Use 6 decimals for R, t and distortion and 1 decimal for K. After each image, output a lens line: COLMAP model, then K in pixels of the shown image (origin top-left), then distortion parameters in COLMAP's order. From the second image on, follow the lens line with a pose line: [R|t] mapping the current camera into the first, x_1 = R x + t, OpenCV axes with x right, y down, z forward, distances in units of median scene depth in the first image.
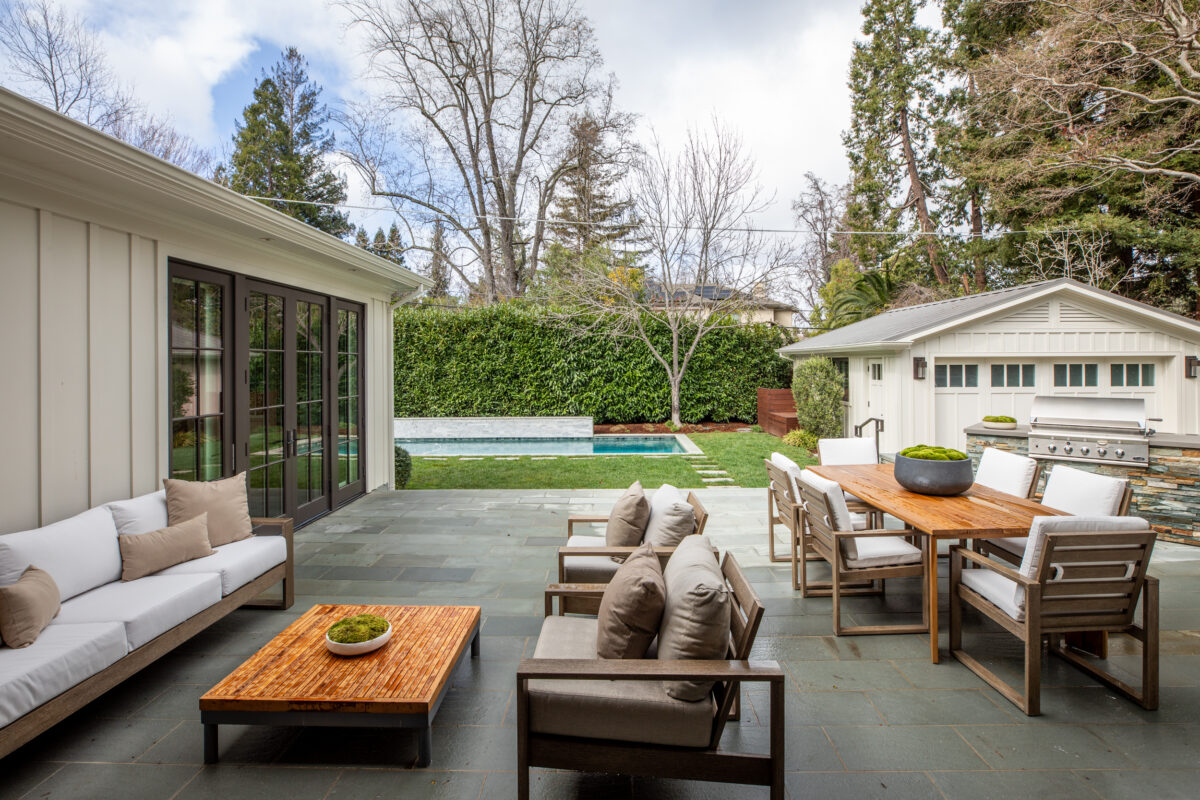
lens RADIAL K [[548.6, 0, 585.6], [0, 548.6, 354.7], [0, 0, 1]] dist [-0.000467, -0.000444]
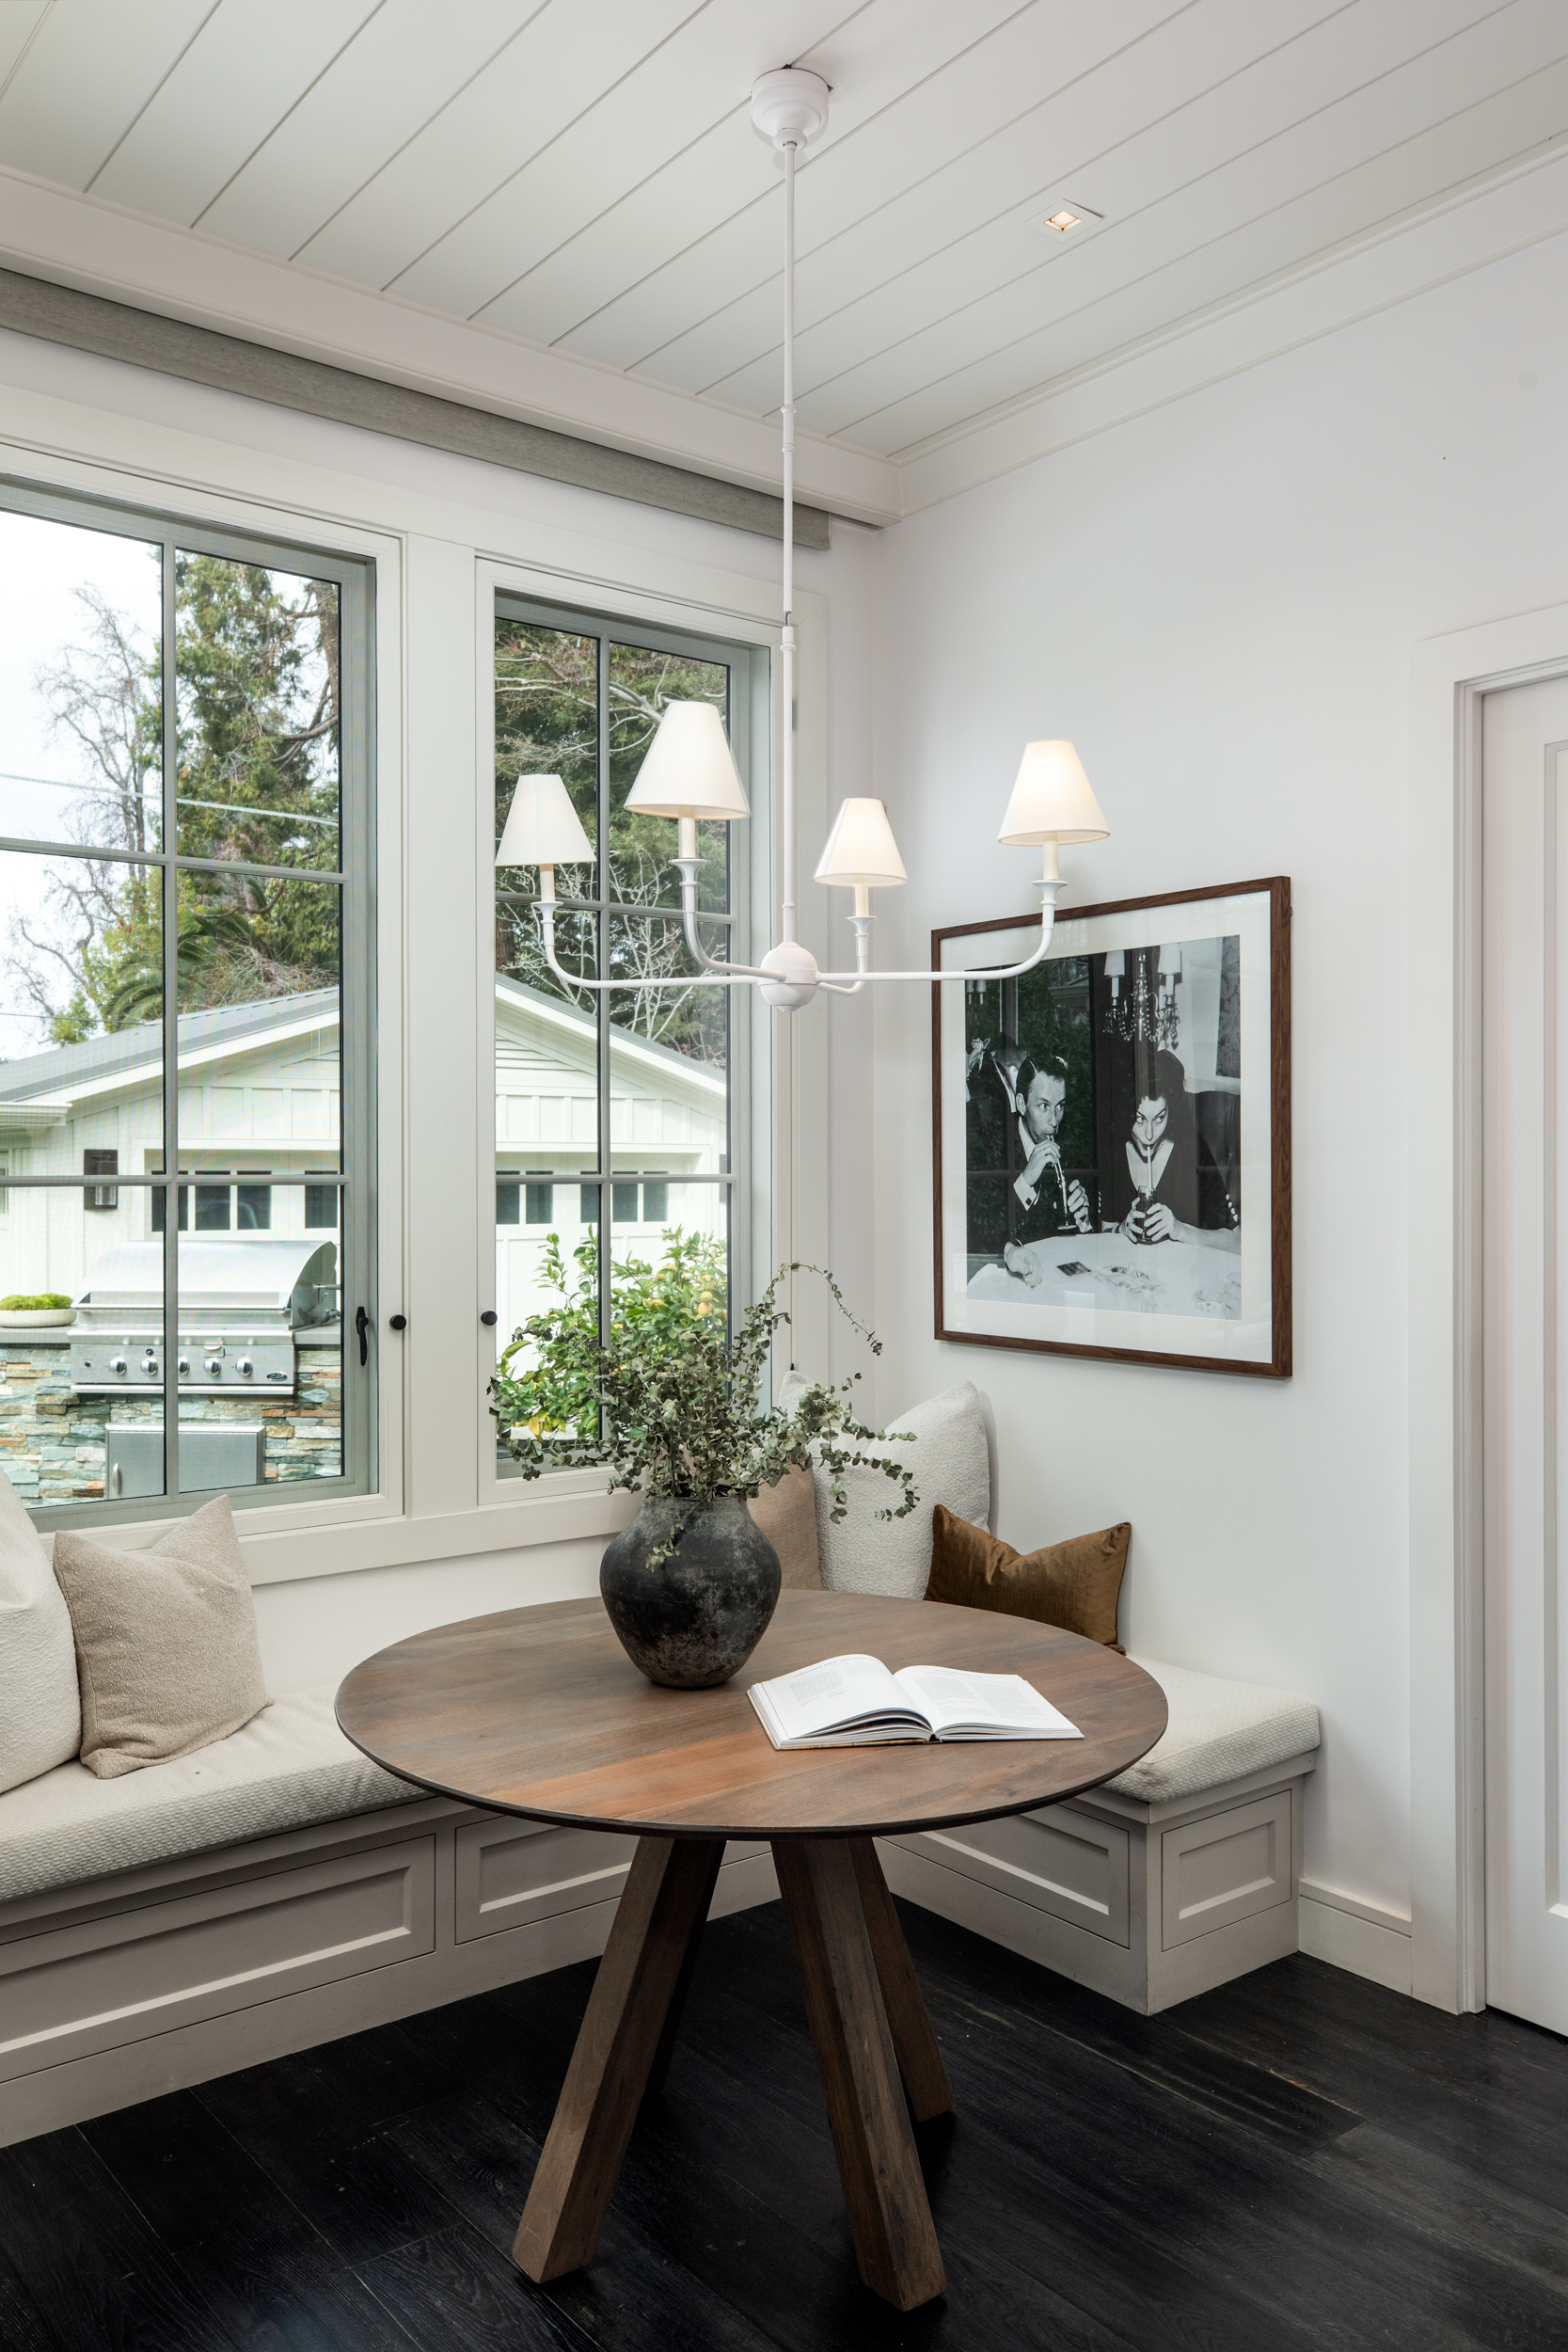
lens RADIAL K [[1749.2, 0, 685.5], [0, 1749.2, 1175.4], [0, 0, 1]] dist [0.003875, -0.000889]
pose [[0.784865, 0.002143, 0.619663, 0.143242], [-0.010832, 0.999889, 0.010262, 0.004231], [-0.619572, -0.014767, 0.784801, -0.103106]]
